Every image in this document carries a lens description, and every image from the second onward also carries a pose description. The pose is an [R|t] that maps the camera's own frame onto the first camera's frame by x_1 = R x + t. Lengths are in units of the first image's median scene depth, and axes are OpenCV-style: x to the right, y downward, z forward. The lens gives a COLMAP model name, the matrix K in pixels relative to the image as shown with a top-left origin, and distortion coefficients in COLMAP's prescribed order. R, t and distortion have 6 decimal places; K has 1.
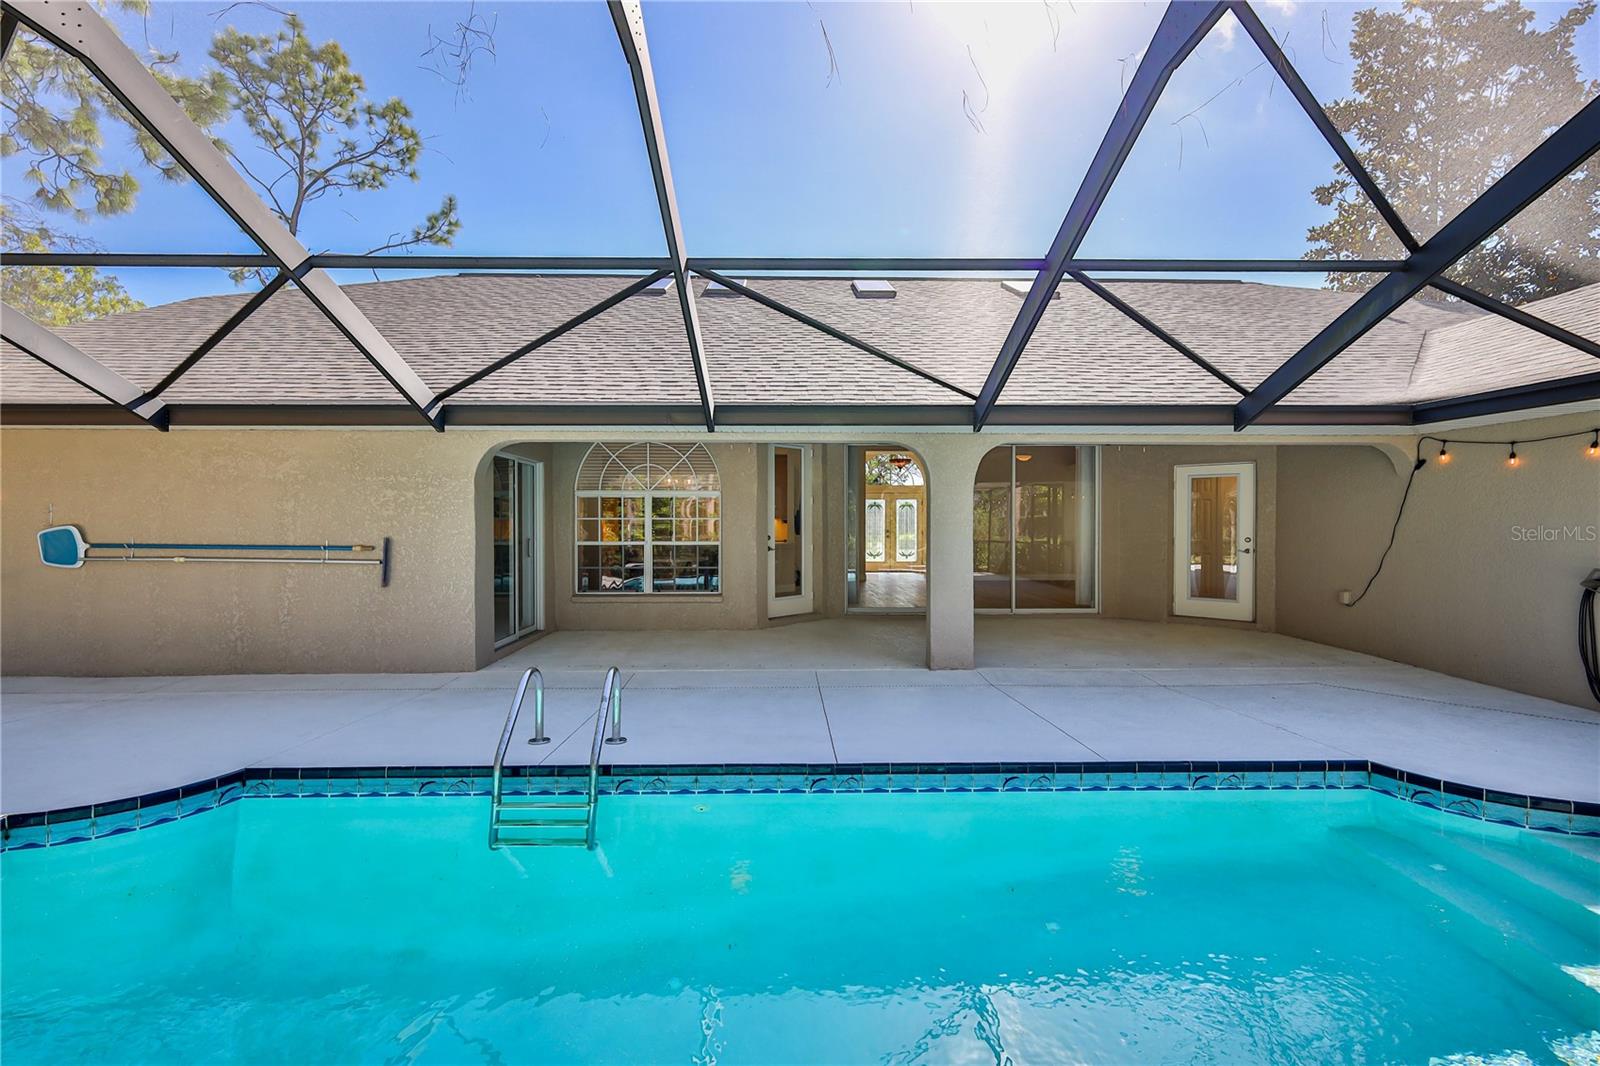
lens RADIAL K [[706.2, 0, 800.0], [0, 706.2, 533.0], [0, 0, 1]] dist [0.001454, -0.000034]
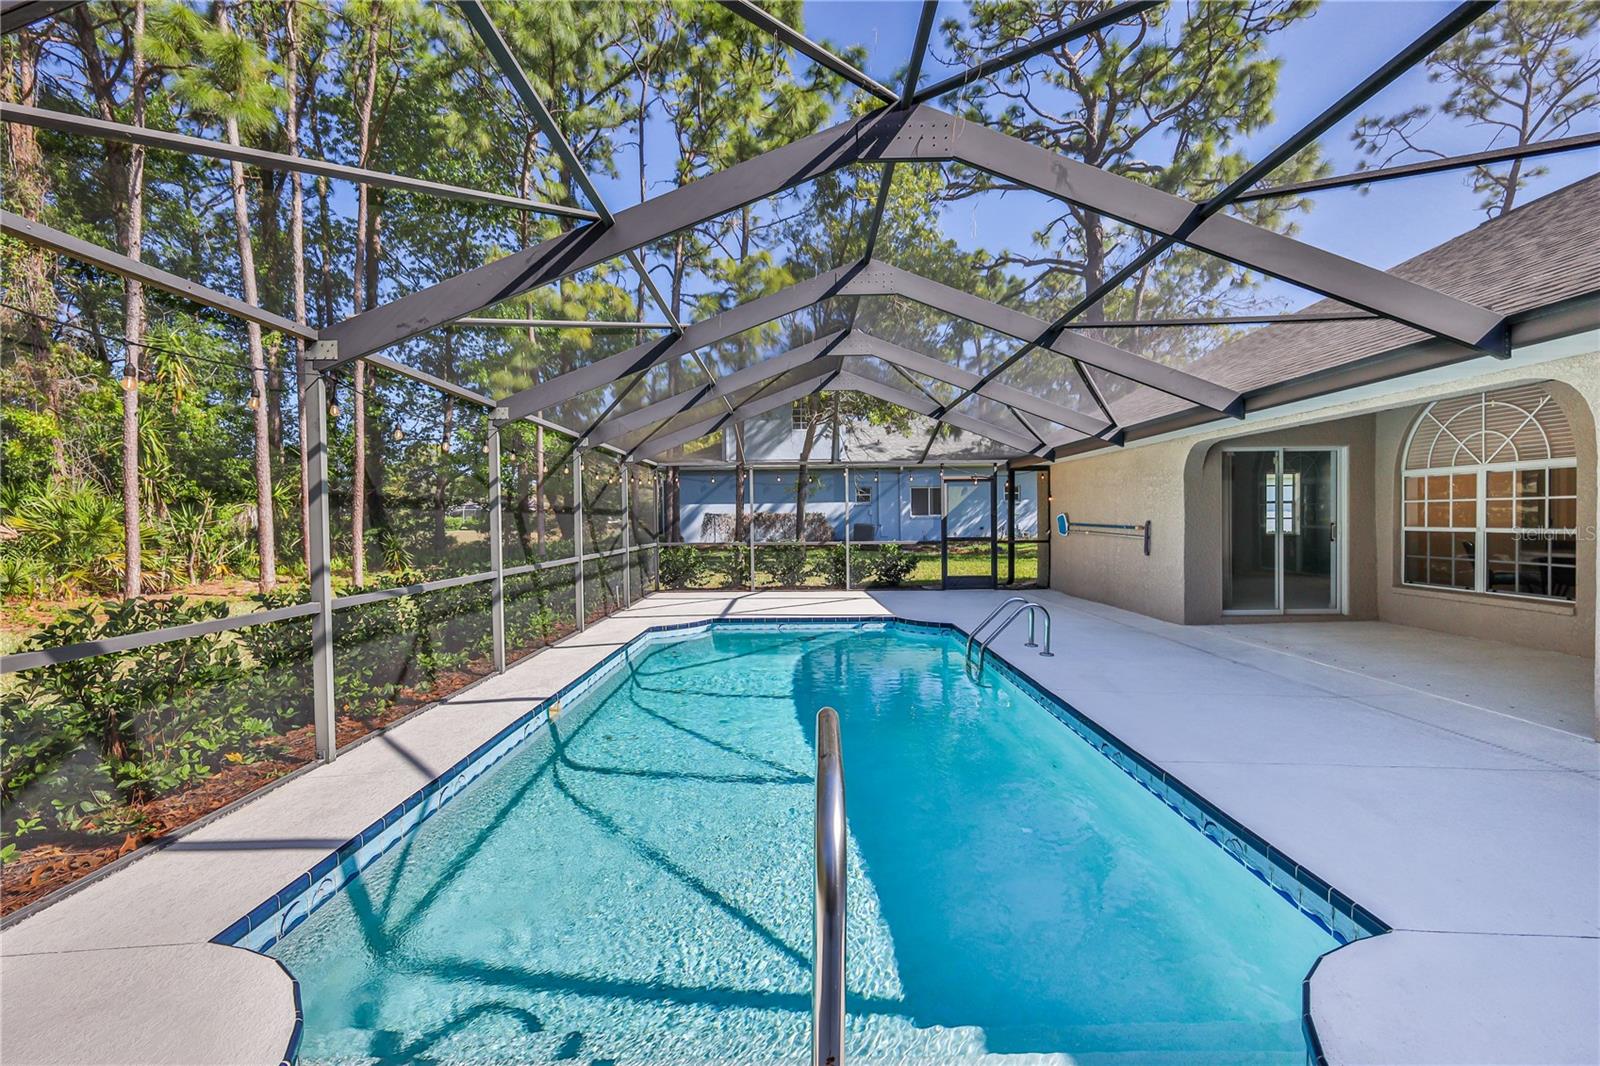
lens RADIAL K [[690.0, 0, 796.3], [0, 690.0, 529.6], [0, 0, 1]] dist [0.002000, 0.000332]
pose [[-0.025807, 0.018786, -0.999490, 0.797269], [-0.000791, 0.999823, 0.018813, -0.000344], [0.999667, 0.001276, -0.025787, 0.325172]]
